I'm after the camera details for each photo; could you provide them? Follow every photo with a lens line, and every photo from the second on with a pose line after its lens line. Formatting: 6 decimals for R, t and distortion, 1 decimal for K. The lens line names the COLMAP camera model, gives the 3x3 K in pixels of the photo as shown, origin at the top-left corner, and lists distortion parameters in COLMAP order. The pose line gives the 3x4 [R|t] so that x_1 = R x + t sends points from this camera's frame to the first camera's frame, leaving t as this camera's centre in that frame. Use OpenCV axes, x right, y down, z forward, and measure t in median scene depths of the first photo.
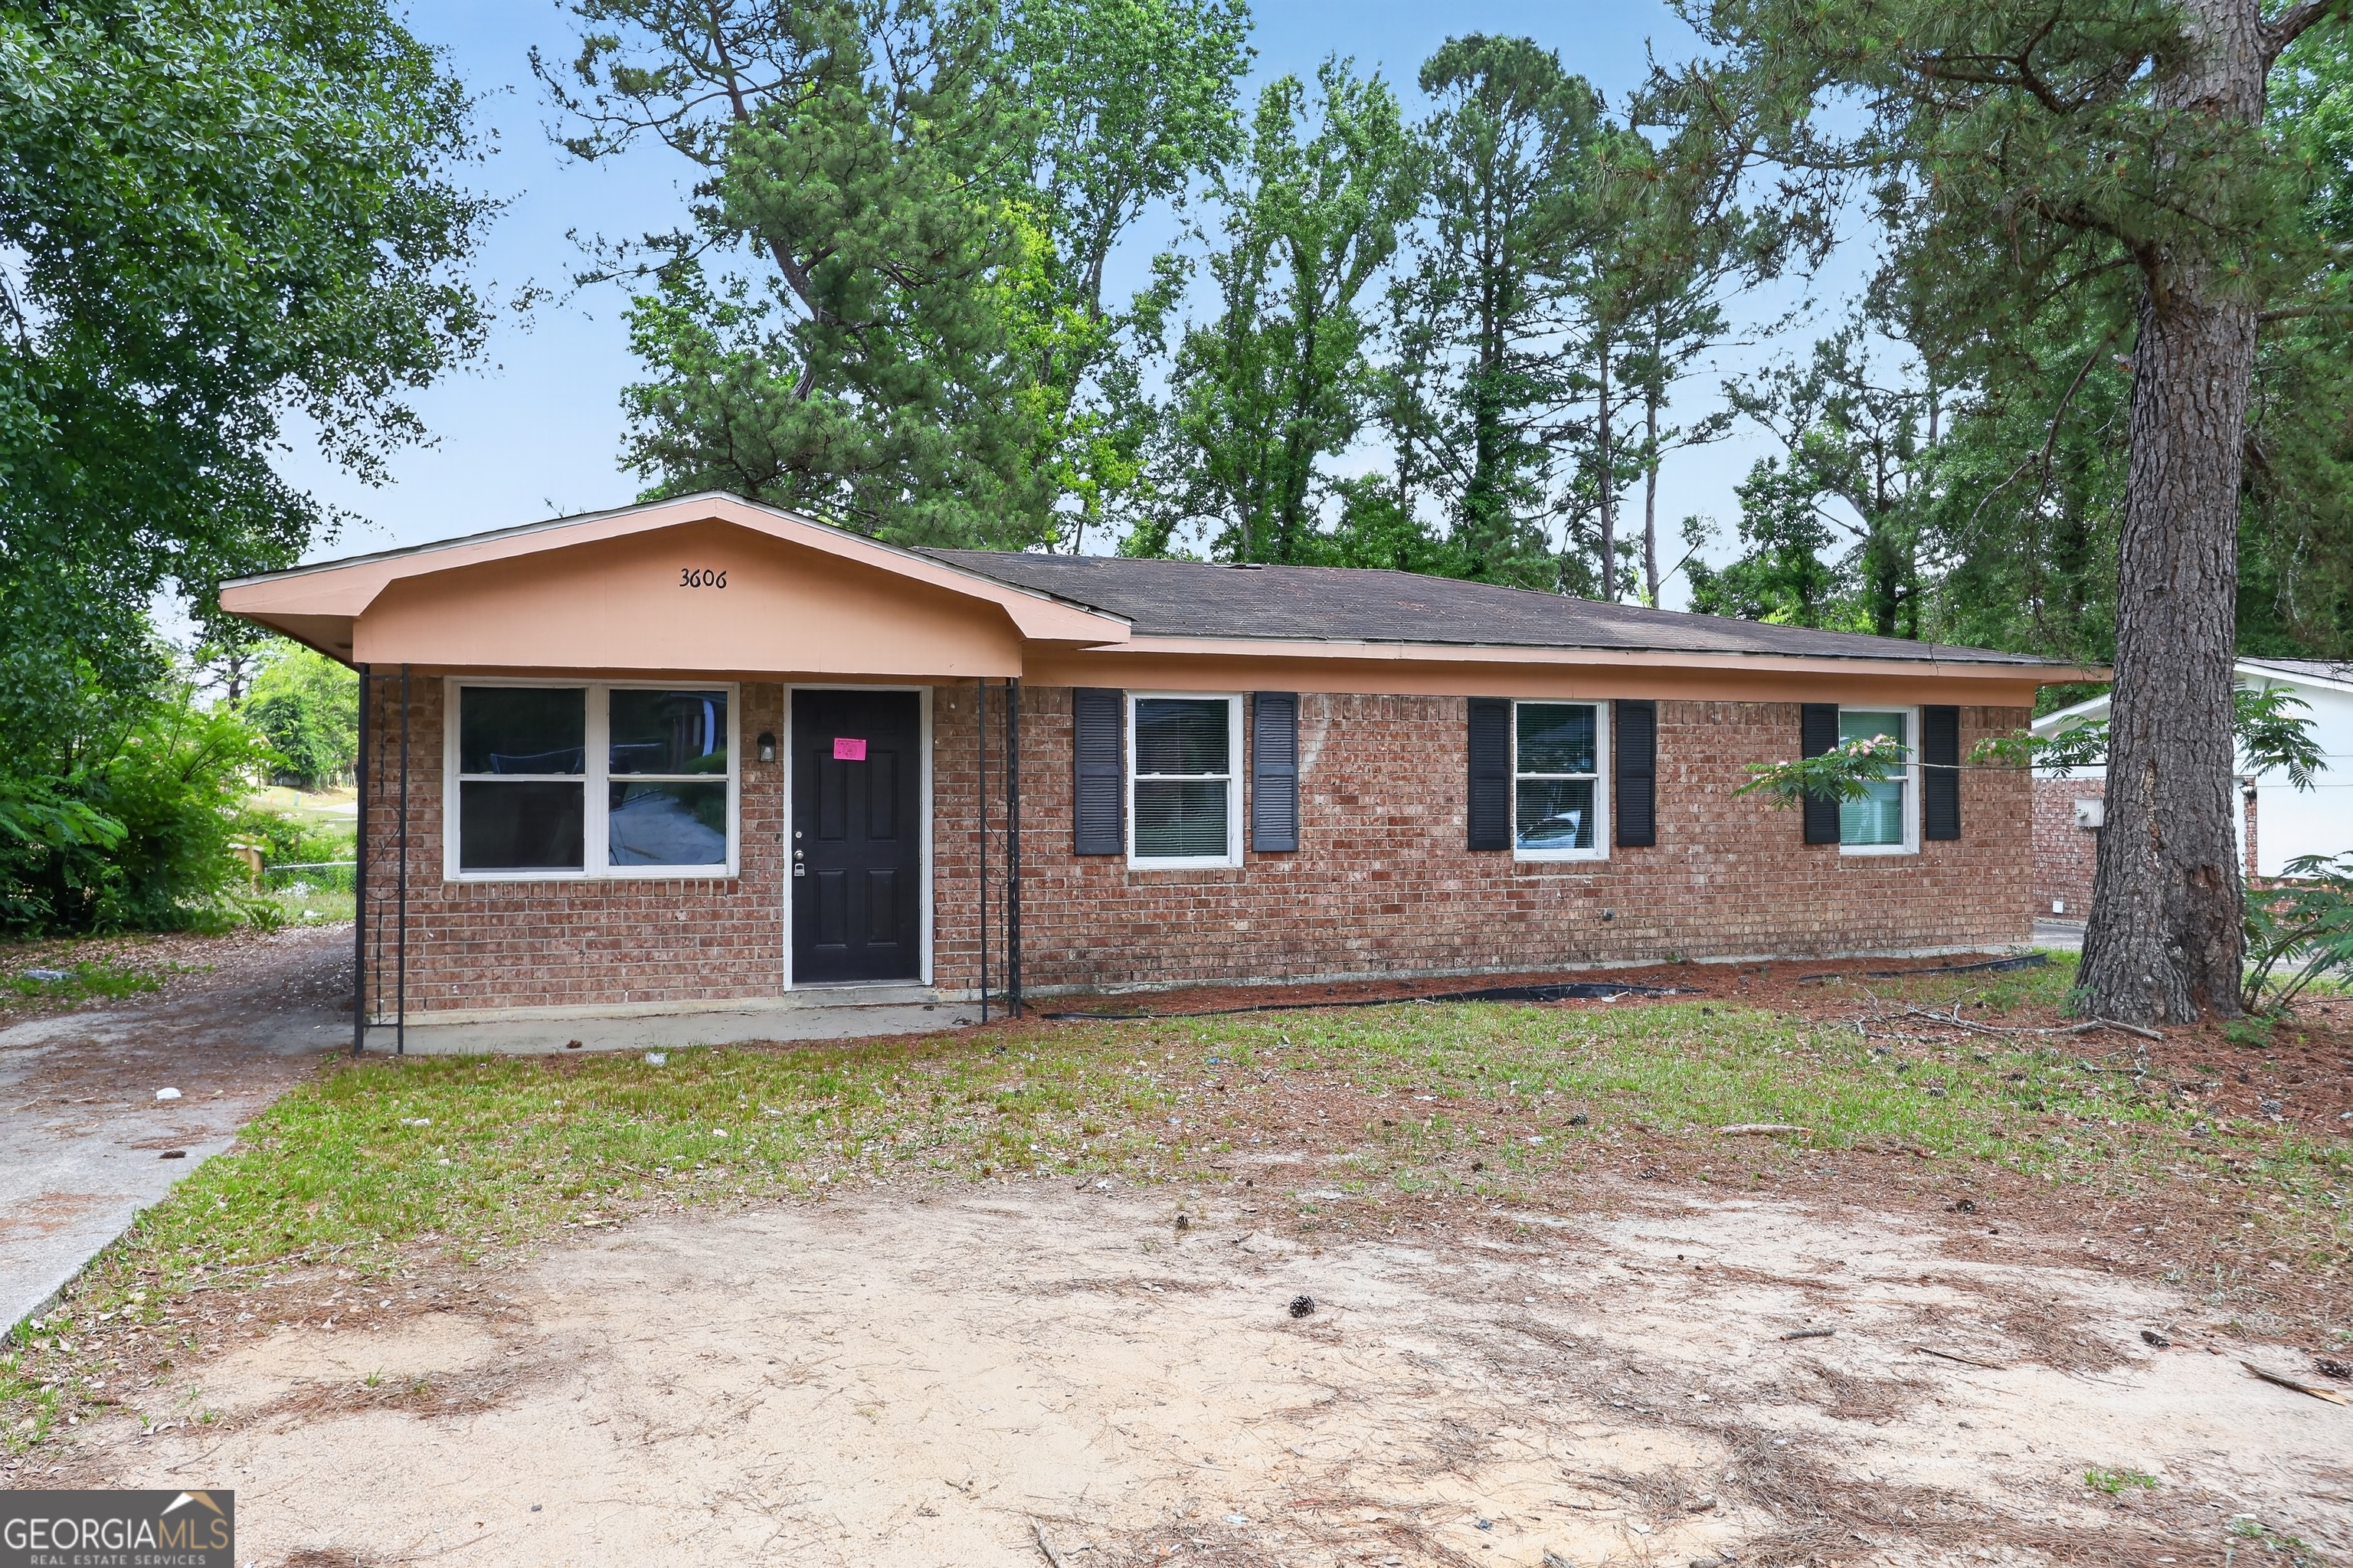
lens RADIAL K [[1660.0, 0, 1165.2], [0, 1660.0, 780.6], [0, 0, 1]] dist [-0.018126, 0.020277]
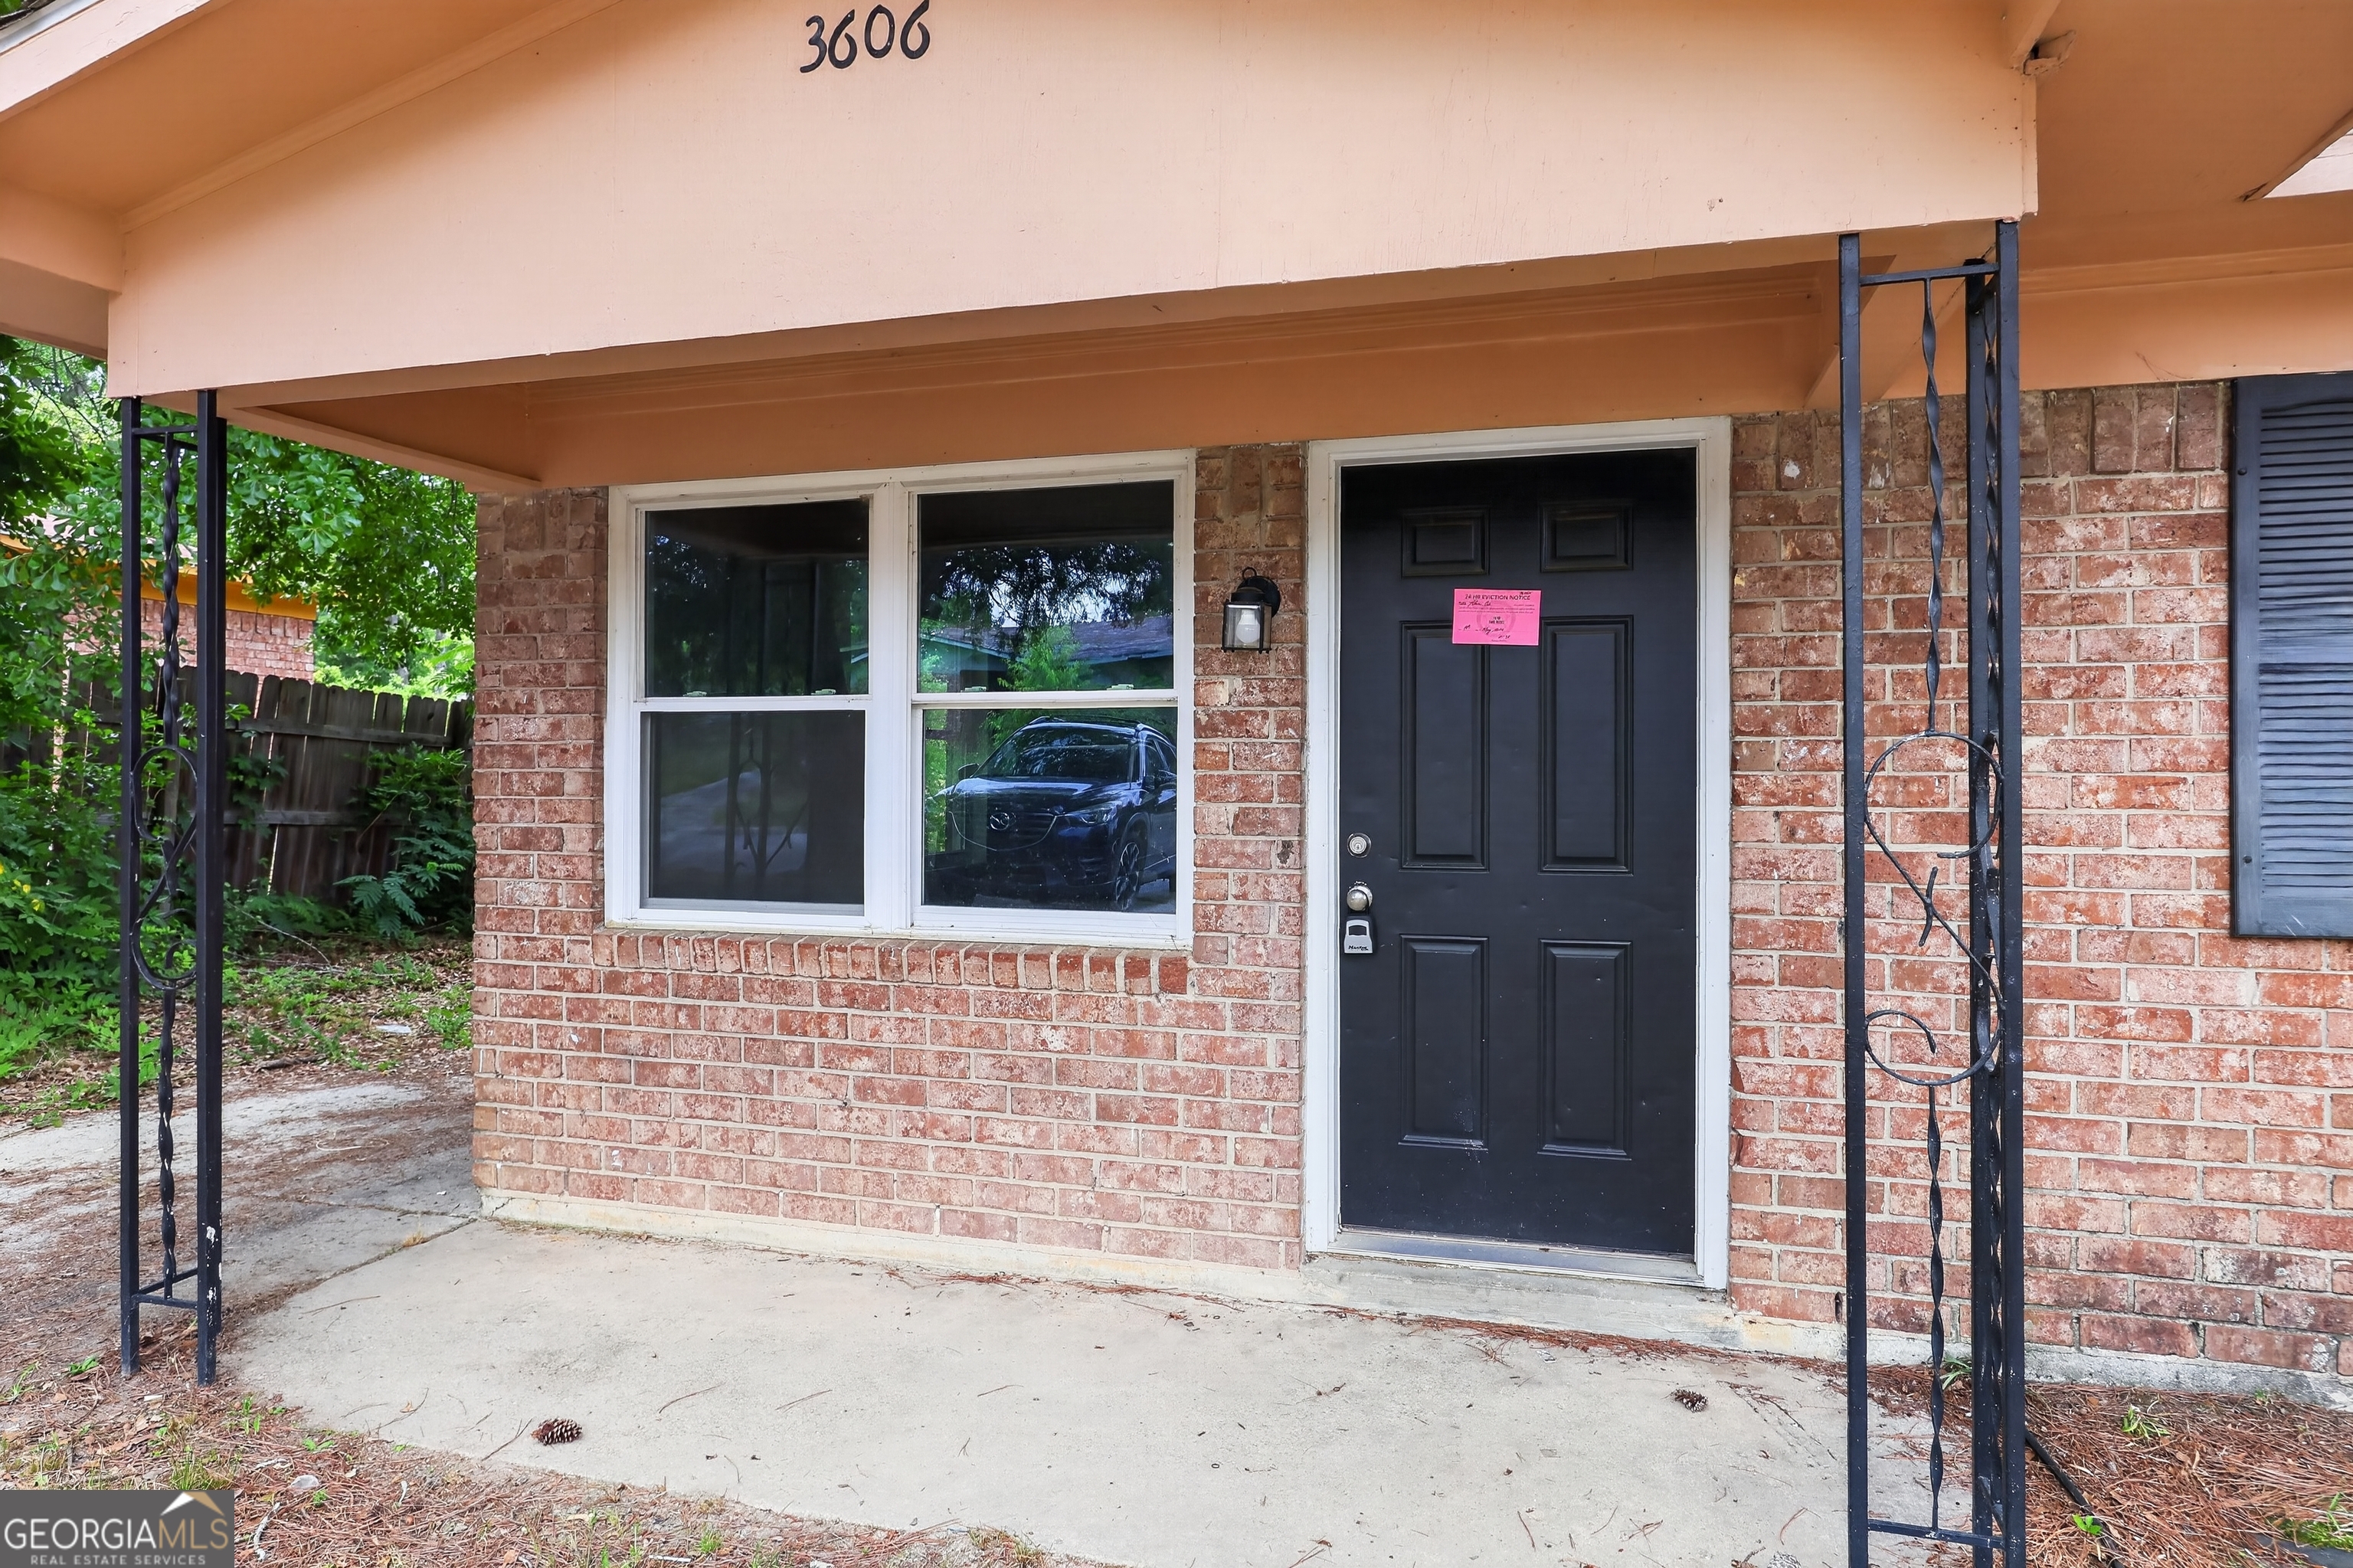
lens RADIAL K [[1430.5, 0, 1170.3], [0, 1430.5, 781.4], [0, 0, 1]] dist [-0.015354, 0.001971]
pose [[0.808238, 0.004722, -0.588837, -0.058975], [-0.000067, 0.999969, 0.007927, 0.014878], [0.588856, -0.006368, 0.808213, 0.678729]]
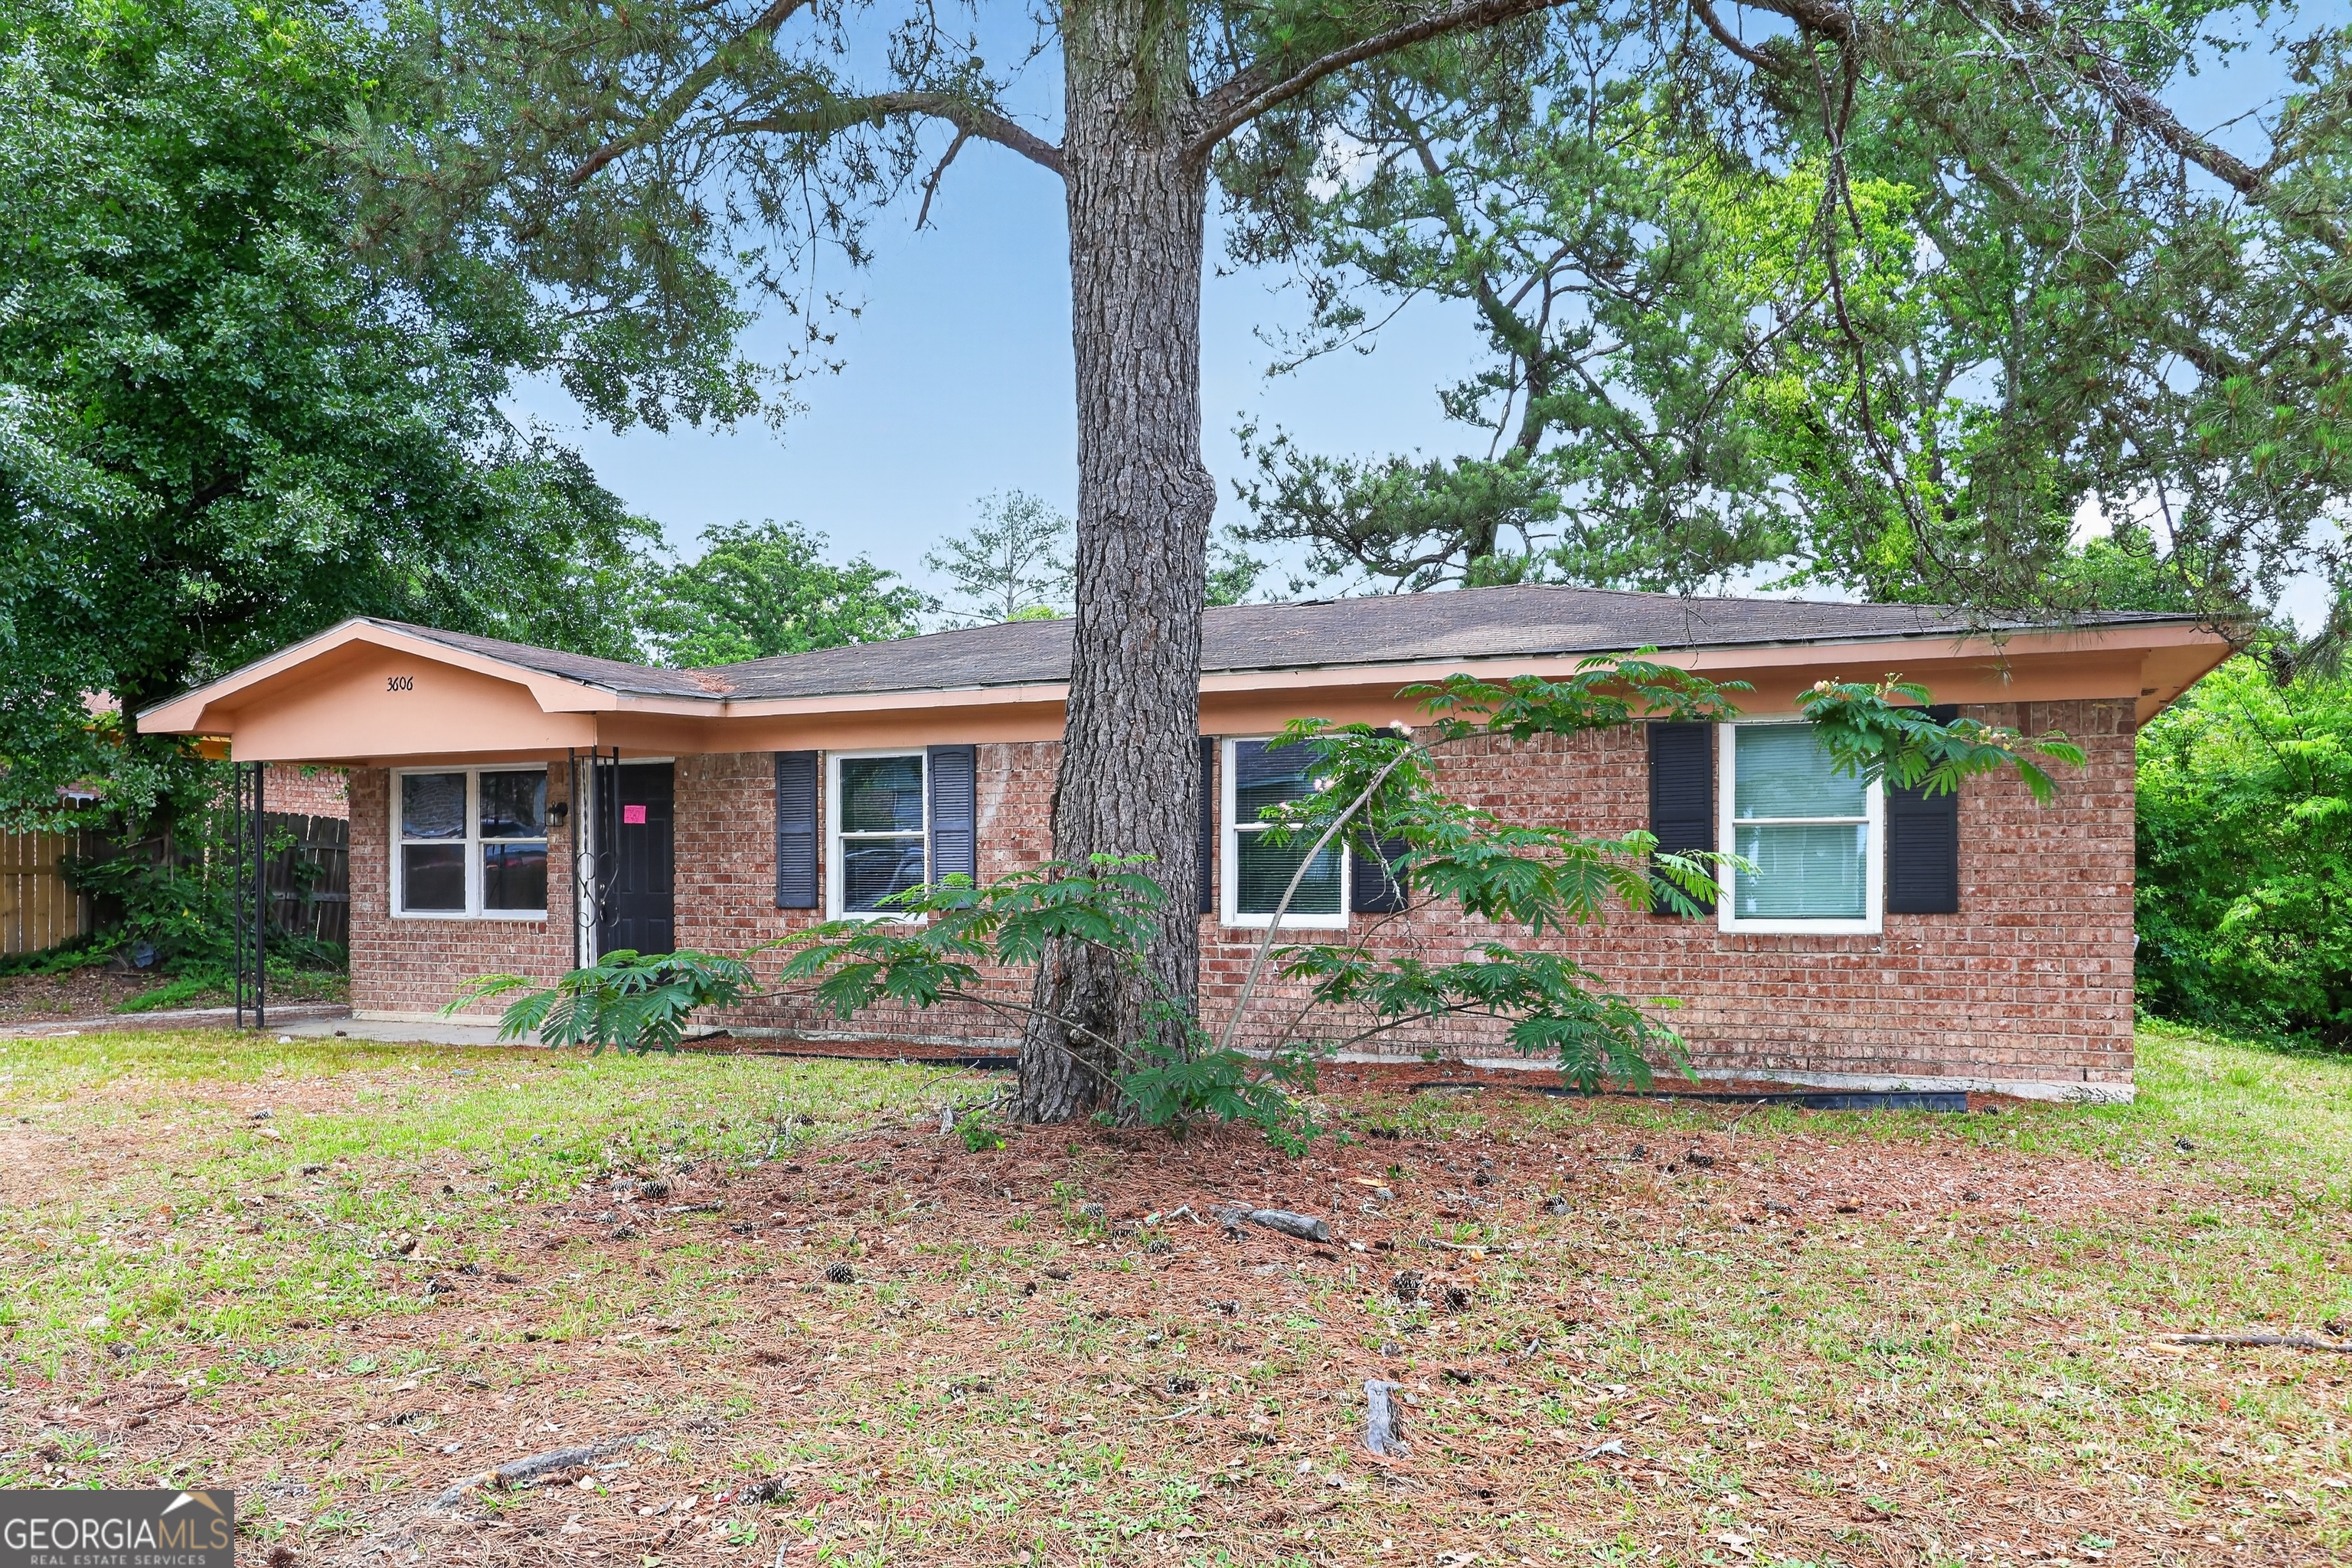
lens RADIAL K [[1659.2, 0, 1180.2], [0, 1659.2, 860.1], [0, 0, 1]] dist [-0.018126, 0.020277]
pose [[0.728553, -0.000849, -0.684989, 0.867939], [0.011623, 0.999871, 0.011122, 0.005012], [0.684891, -0.016064, 0.728469, 0.399194]]
